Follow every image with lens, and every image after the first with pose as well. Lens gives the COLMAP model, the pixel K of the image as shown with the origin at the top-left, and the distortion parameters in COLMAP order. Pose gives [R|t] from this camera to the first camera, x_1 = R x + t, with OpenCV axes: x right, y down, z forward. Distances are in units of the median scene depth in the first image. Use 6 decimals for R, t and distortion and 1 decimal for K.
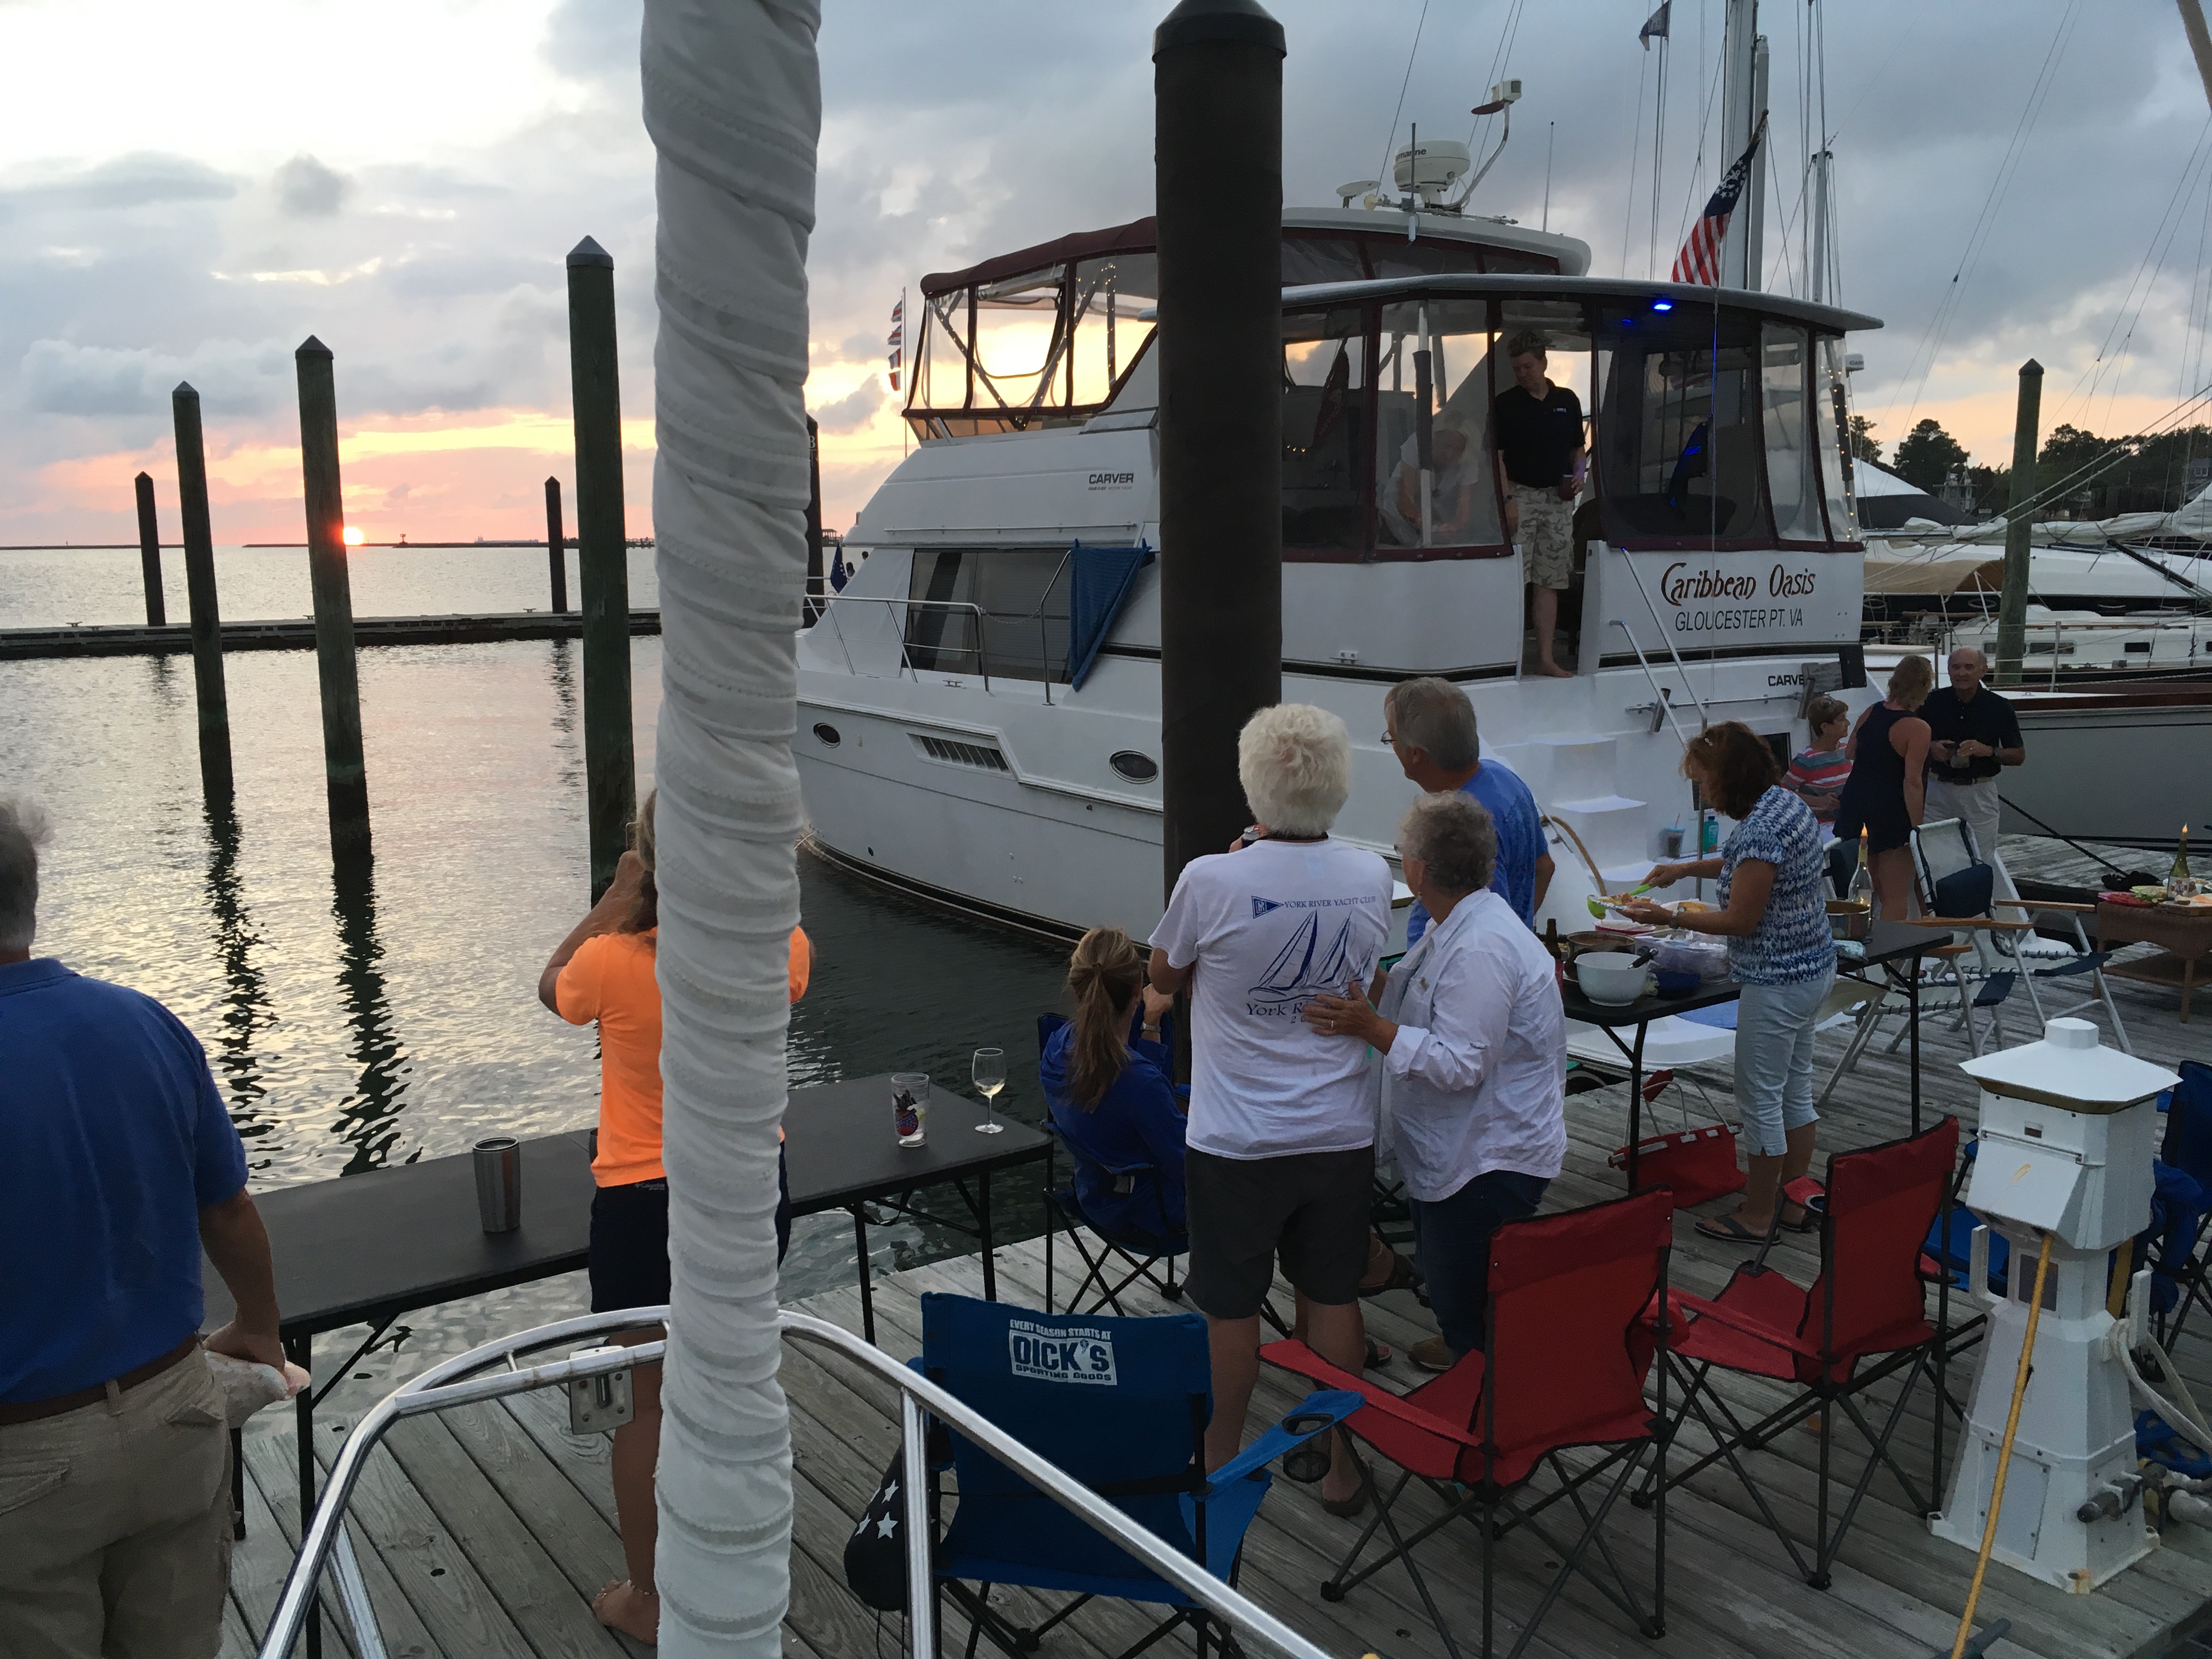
lens RADIAL K [[1861.1, 0, 1106.0], [0, 1861.1, 829.5], [0, 0, 1]] dist [0.060136, -0.071585]
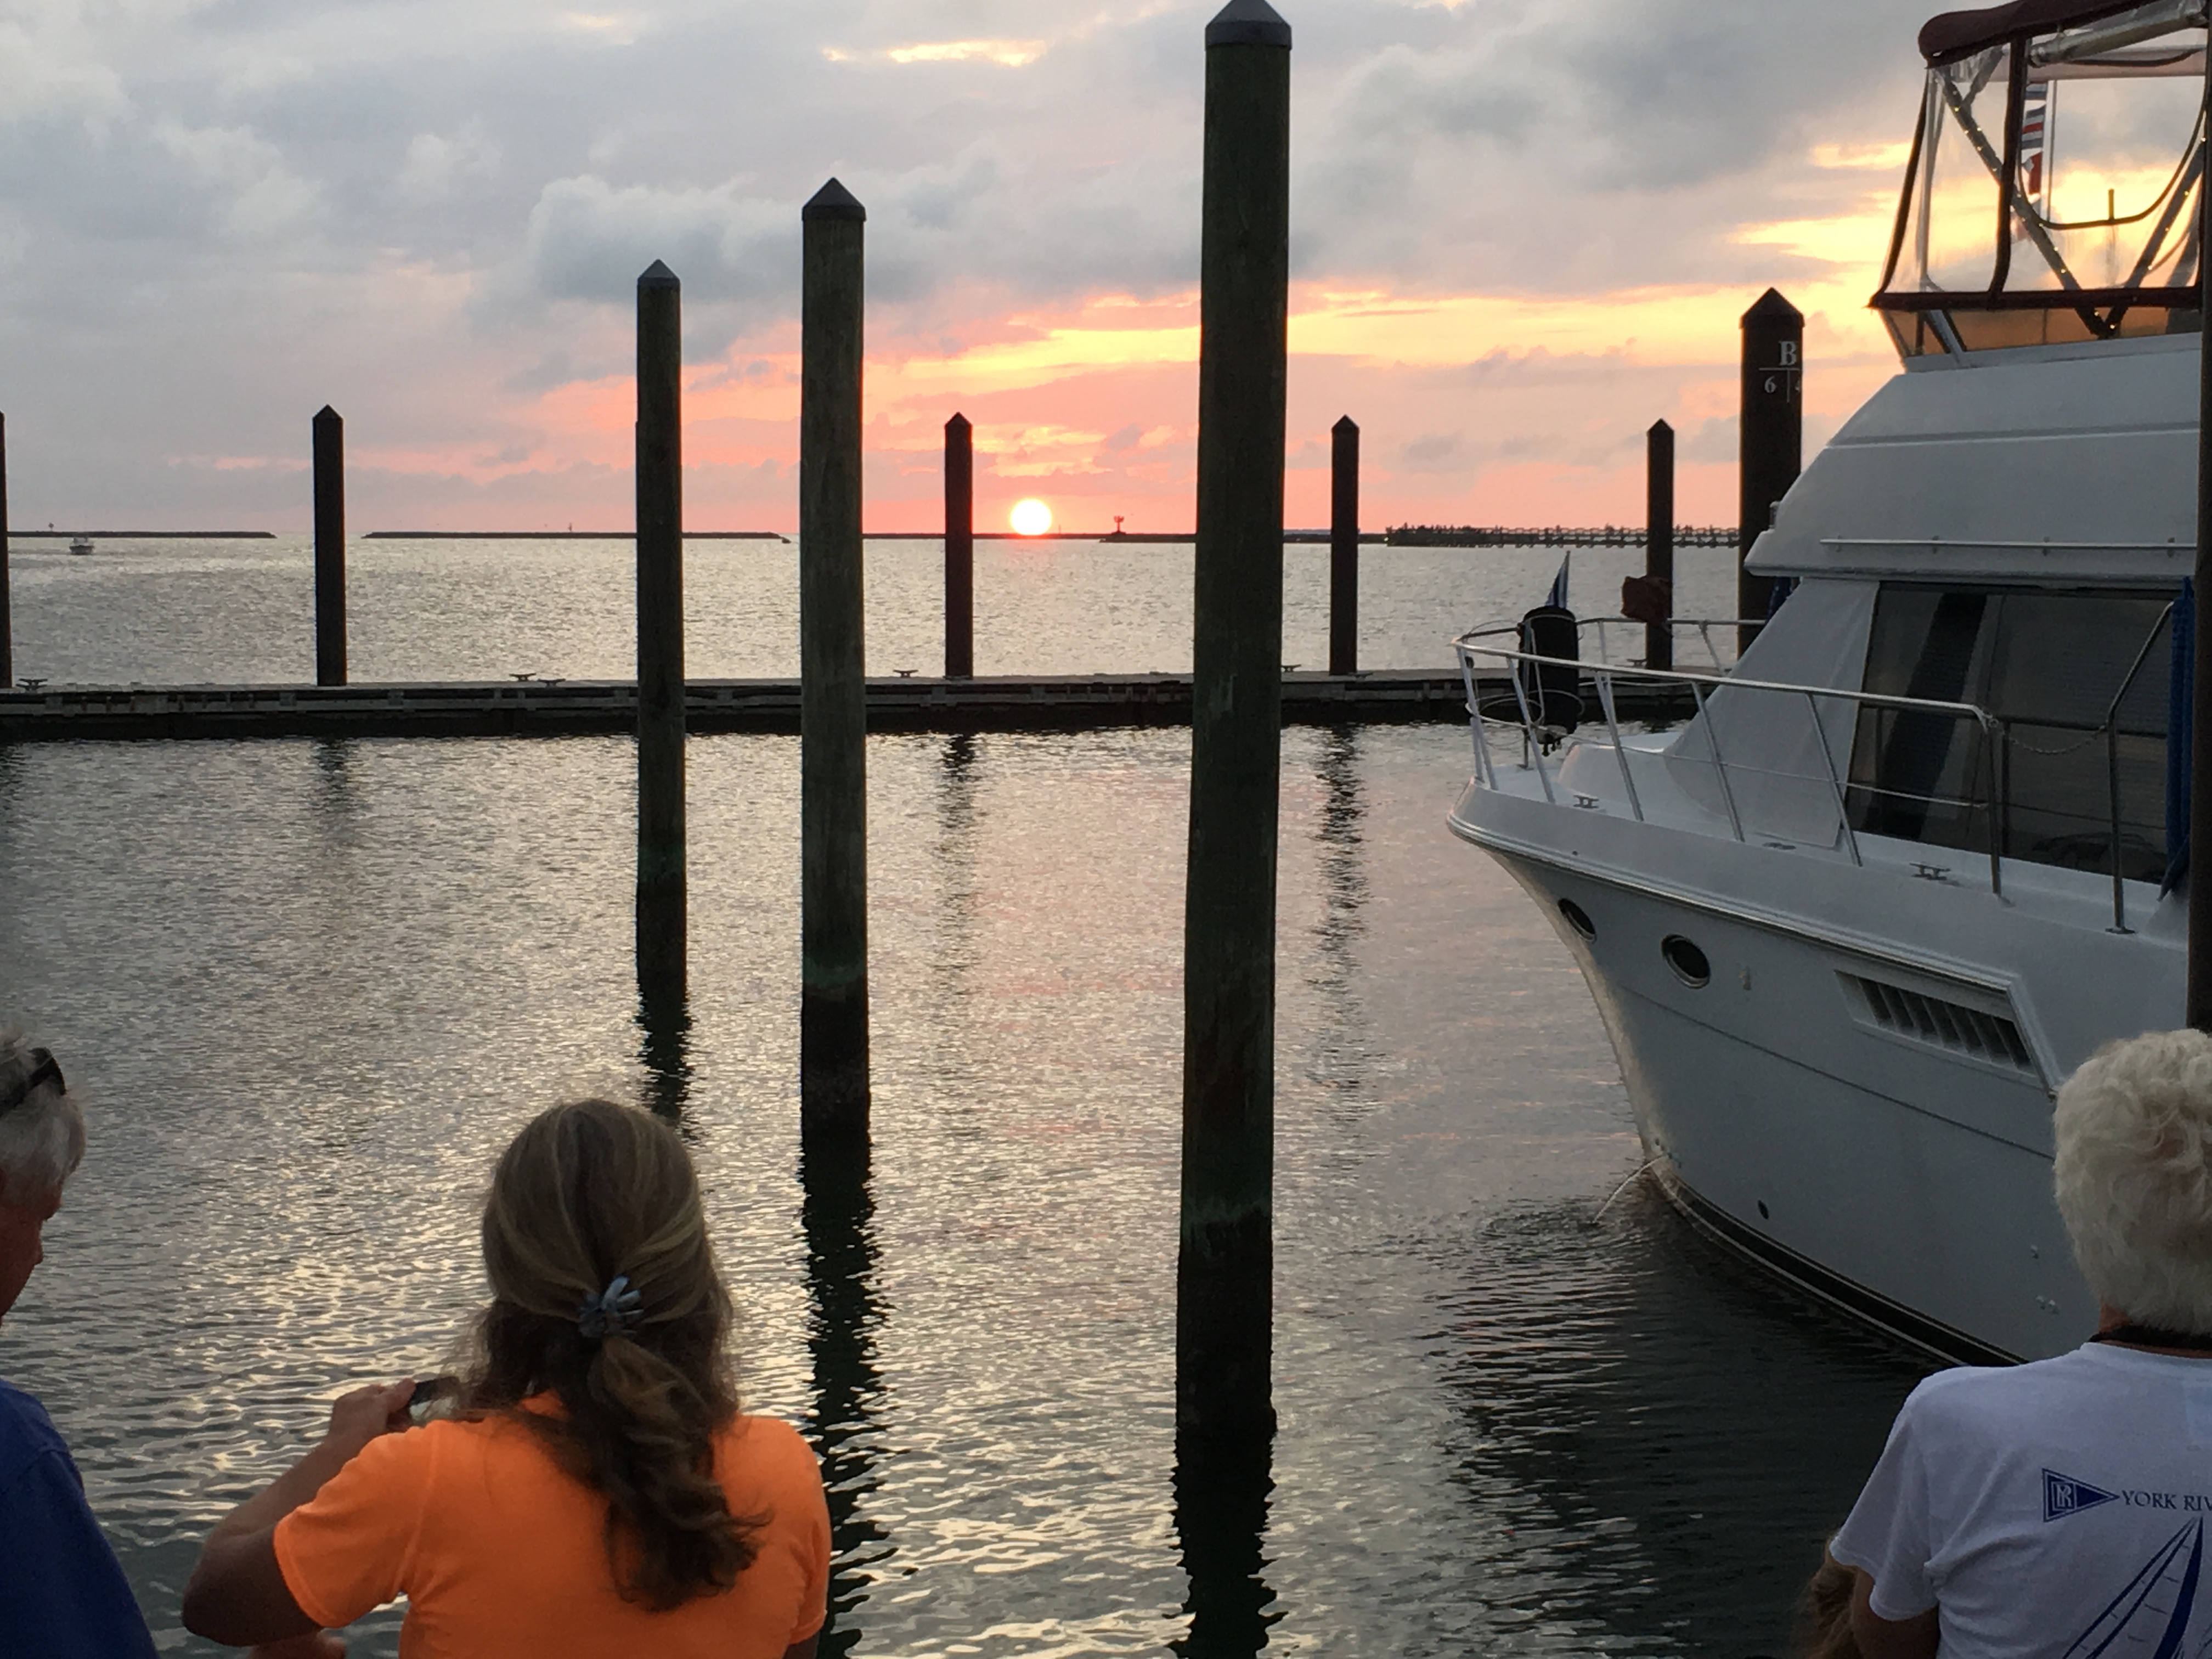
lens RADIAL K [[3770.3, 0, 1106.0], [0, 3770.3, 829.5], [0, 0, 1]] dist [0.000537, 0.019140]
pose [[0.916849, 0.046356, -0.396535, 0.160993], [-0.073791, 0.995799, -0.054207, -0.035012], [0.392356, 0.078960, 0.916418, 0.083256]]
